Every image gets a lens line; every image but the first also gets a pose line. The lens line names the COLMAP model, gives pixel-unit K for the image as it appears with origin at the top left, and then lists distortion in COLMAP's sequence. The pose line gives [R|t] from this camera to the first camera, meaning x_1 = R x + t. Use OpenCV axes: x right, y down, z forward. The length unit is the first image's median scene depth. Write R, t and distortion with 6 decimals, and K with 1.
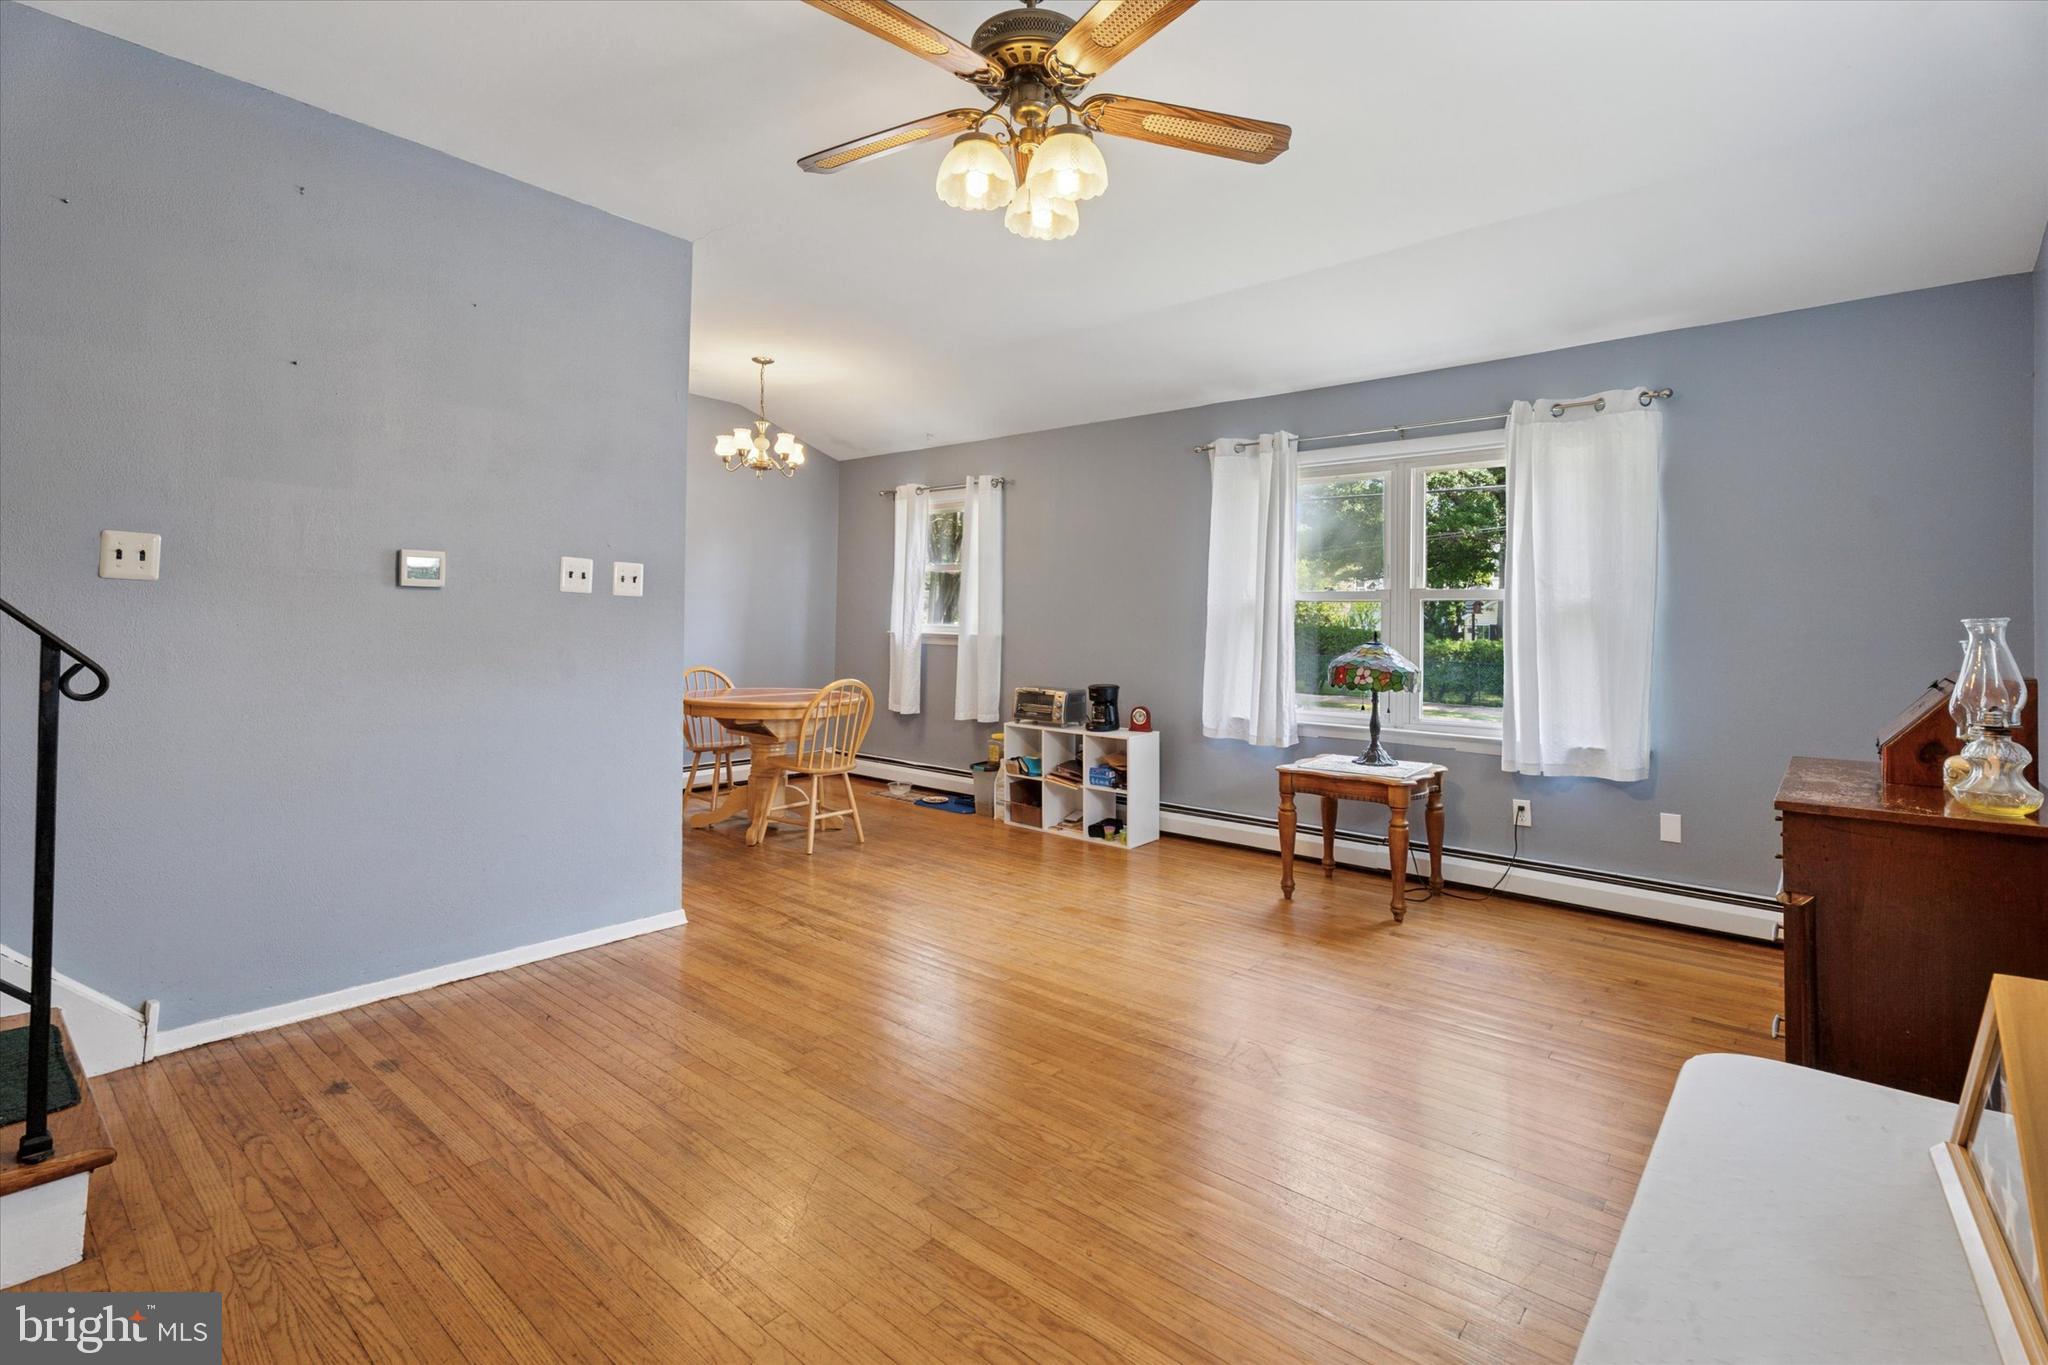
lens RADIAL K [[927.9, 0, 1006.7], [0, 927.9, 603.0], [0, 0, 1]] dist [0.006115, 0.000832]
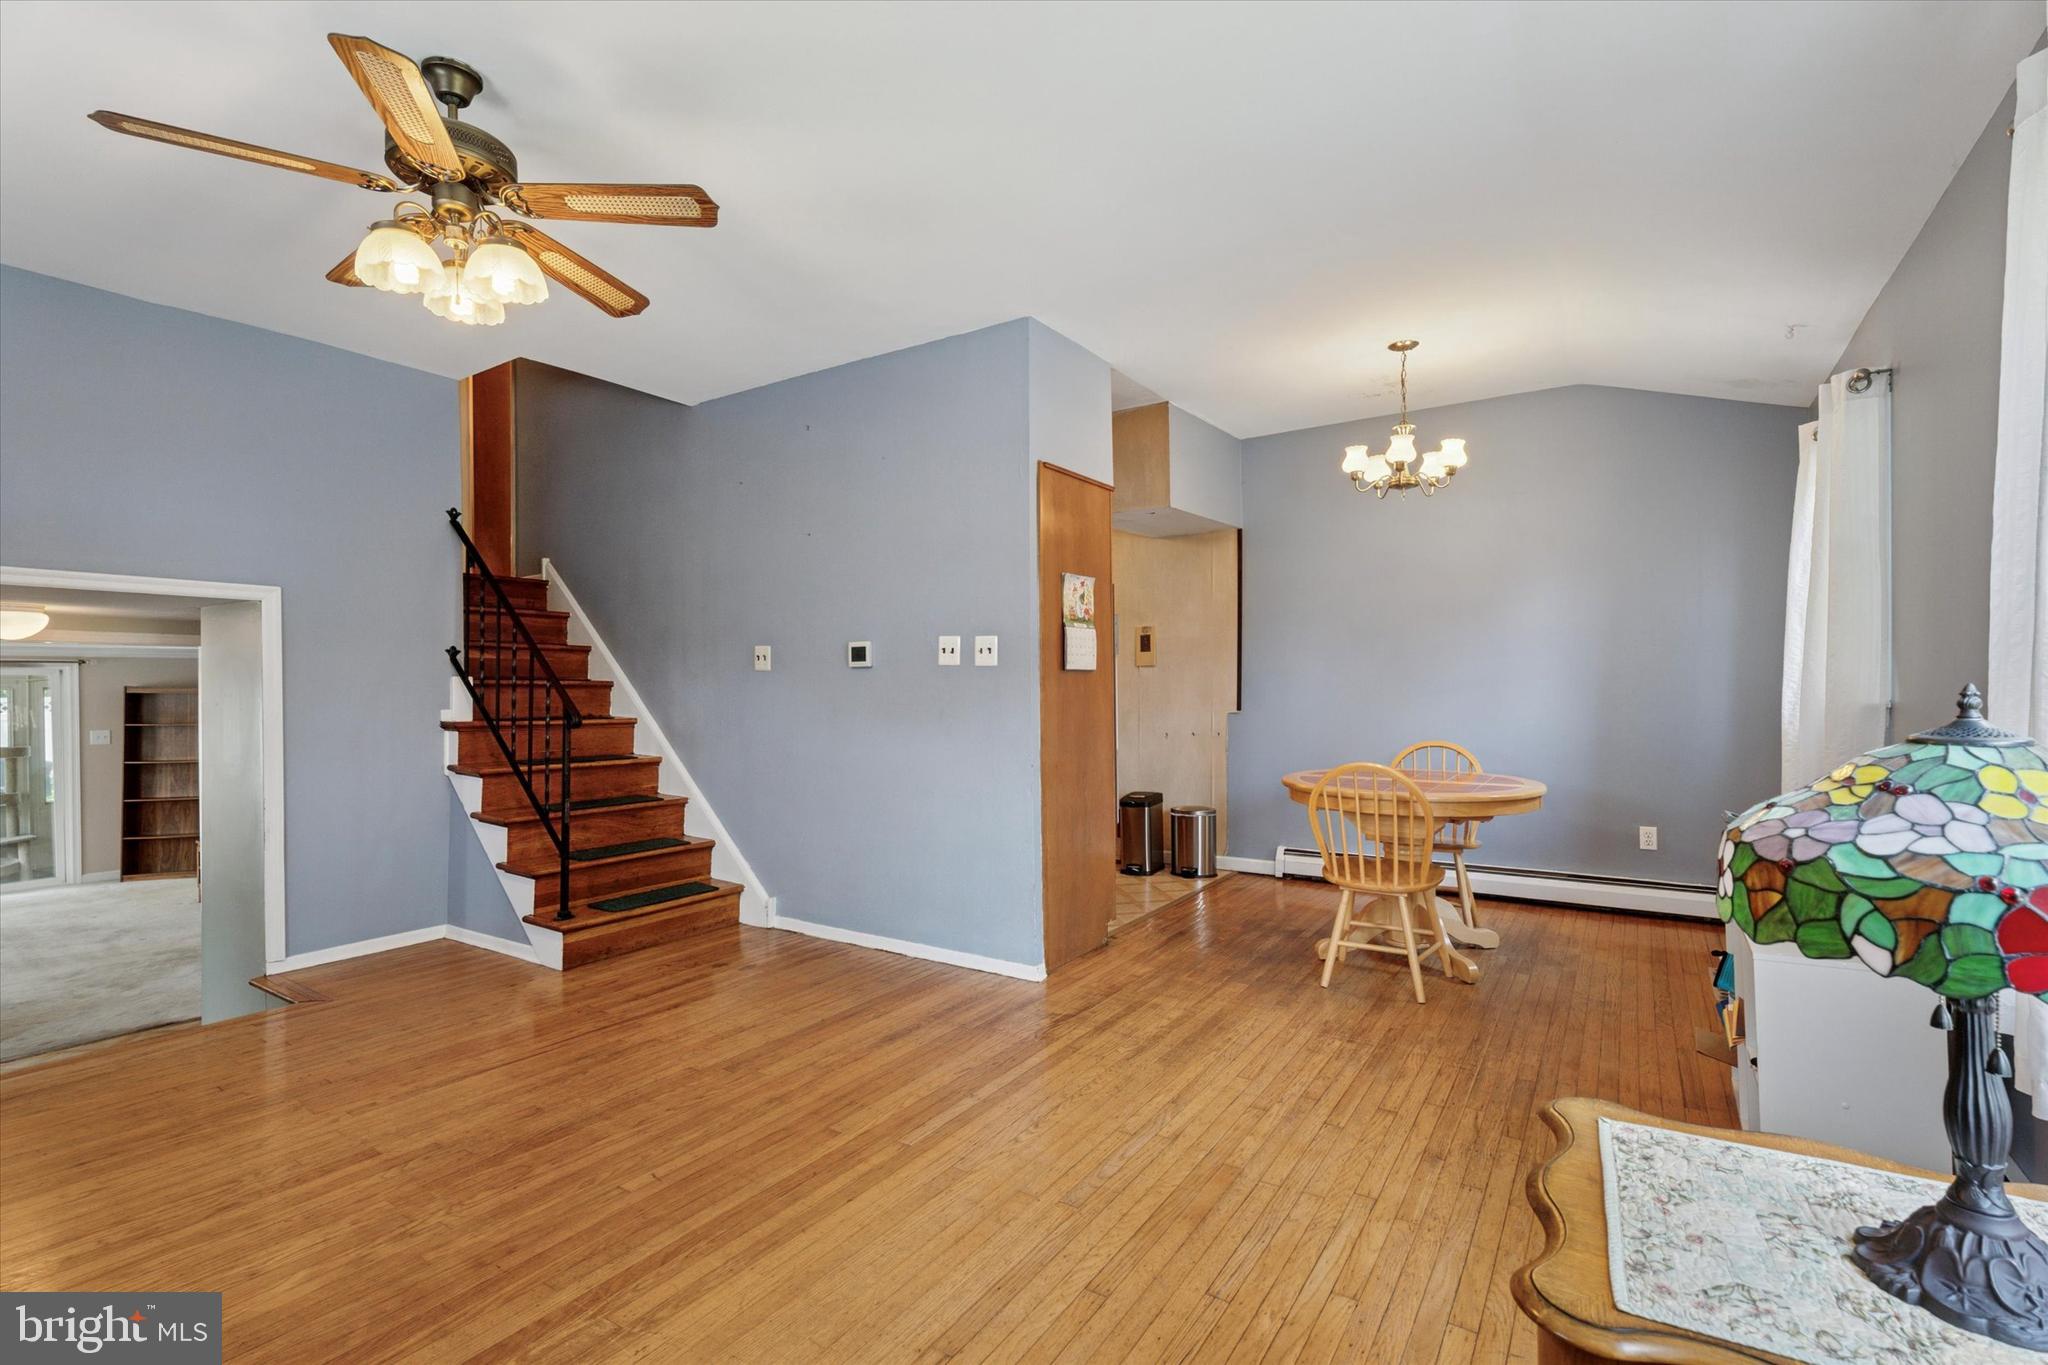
lens RADIAL K [[927.9, 0, 1024.2], [0, 927.9, 684.5], [0, 0, 1]] dist [0.006115, 0.000832]
pose [[0.136293, -0.013911, -0.990571, 0.452756], [0.031655, 0.999452, -0.009680, 0.017557], [0.990163, -0.030037, 0.136658, 0.574125]]
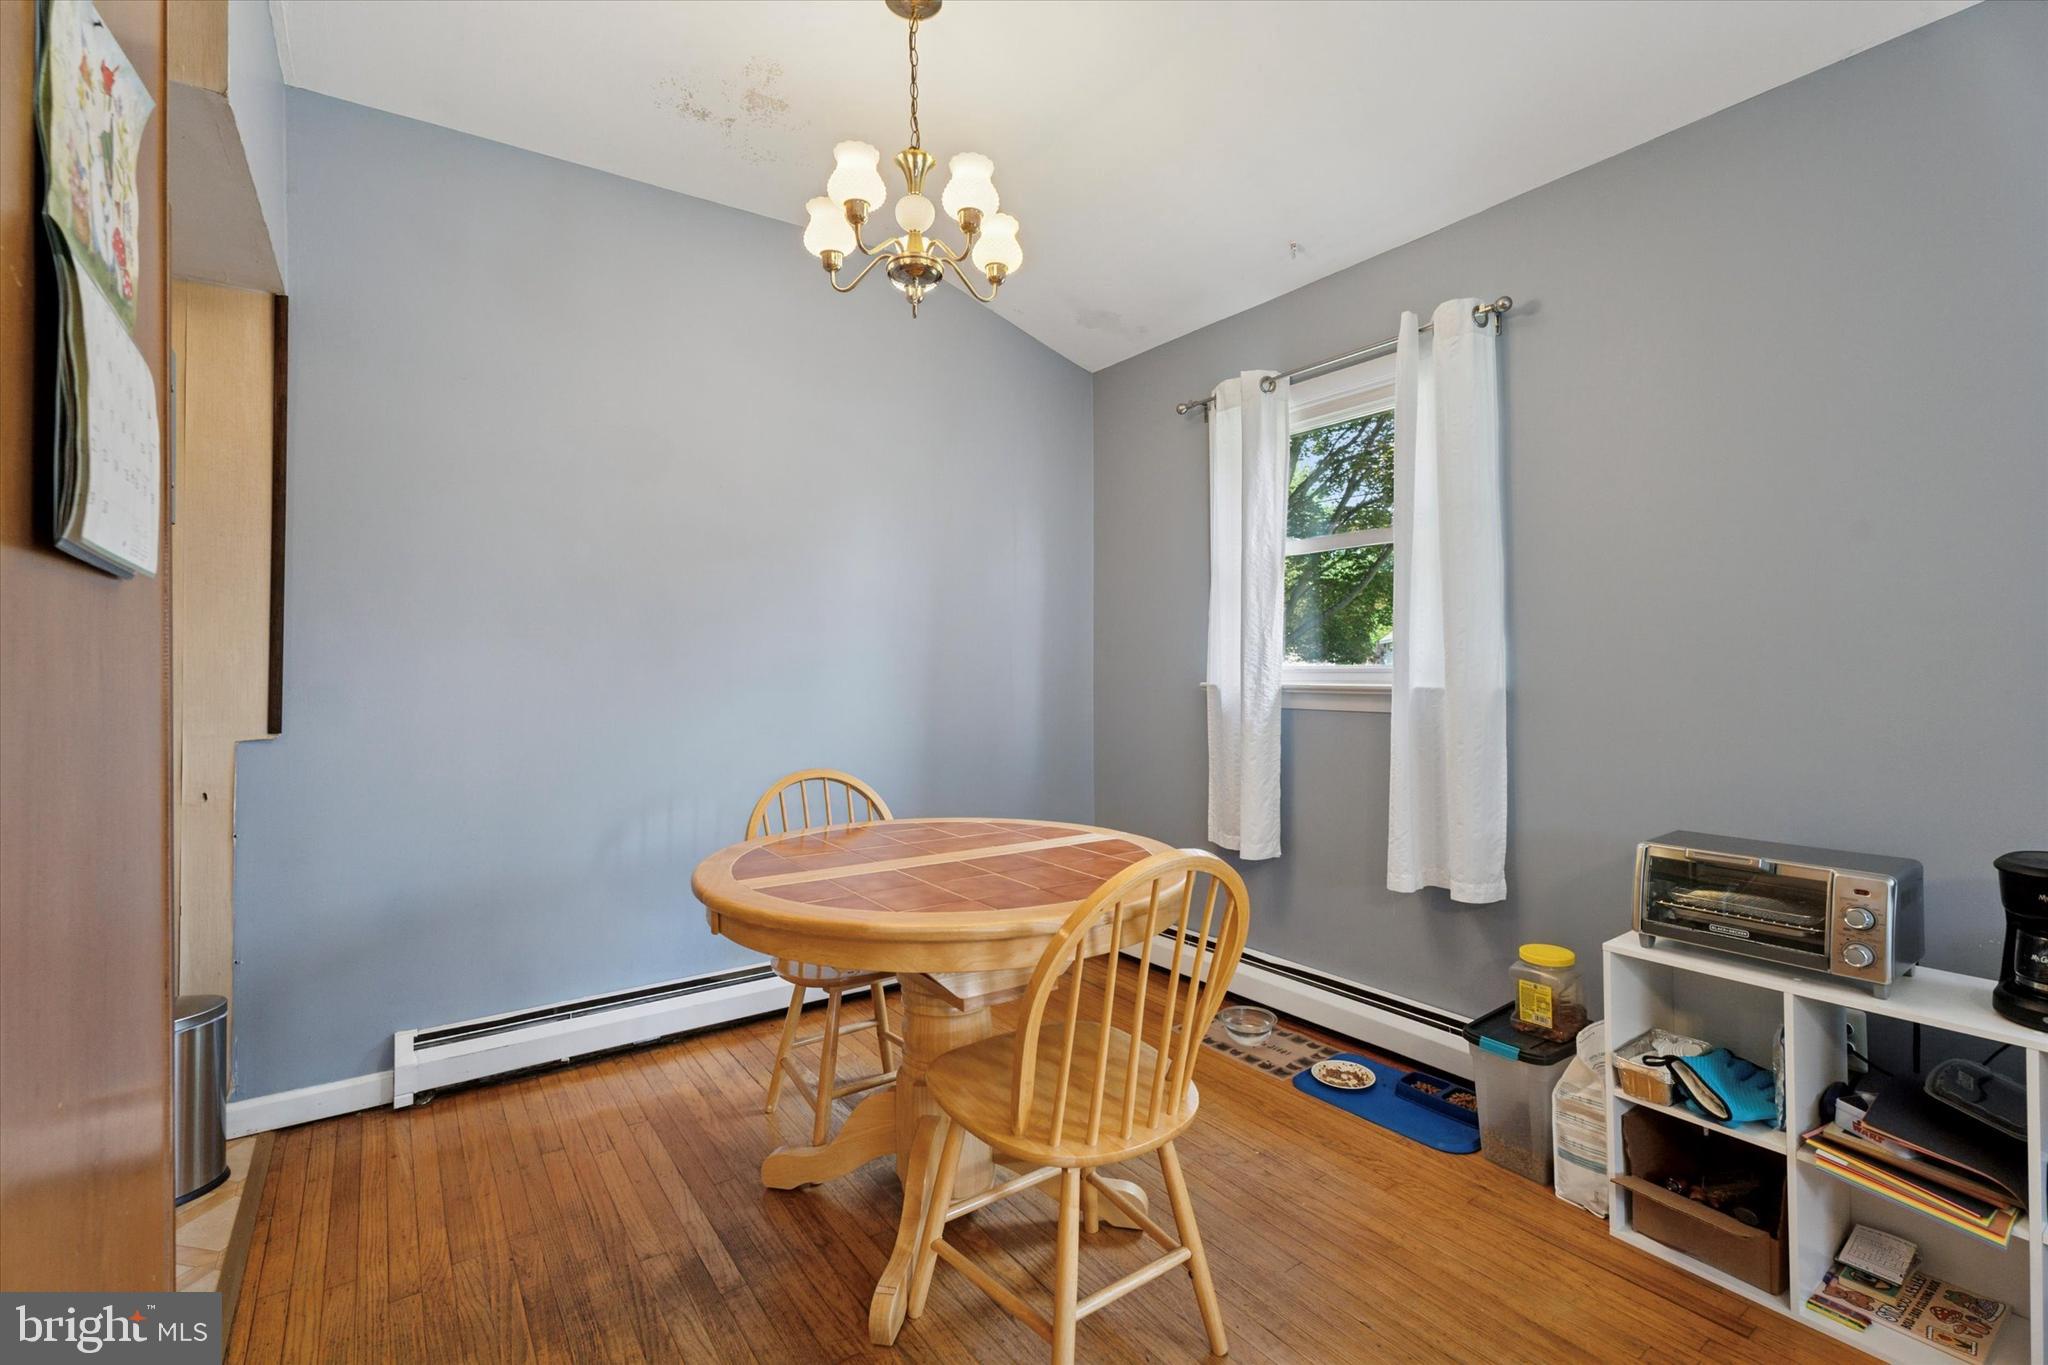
lens RADIAL K [[927.9, 0, 1002.0], [0, 927.9, 676.2], [0, 0, 1]] dist [0.006115, 0.000832]
pose [[0.965681, -0.020469, -0.258924, -0.131016], [0.026421, 0.999460, 0.019525, 0.018158], [0.258385, -0.025696, 0.965700, 0.627793]]
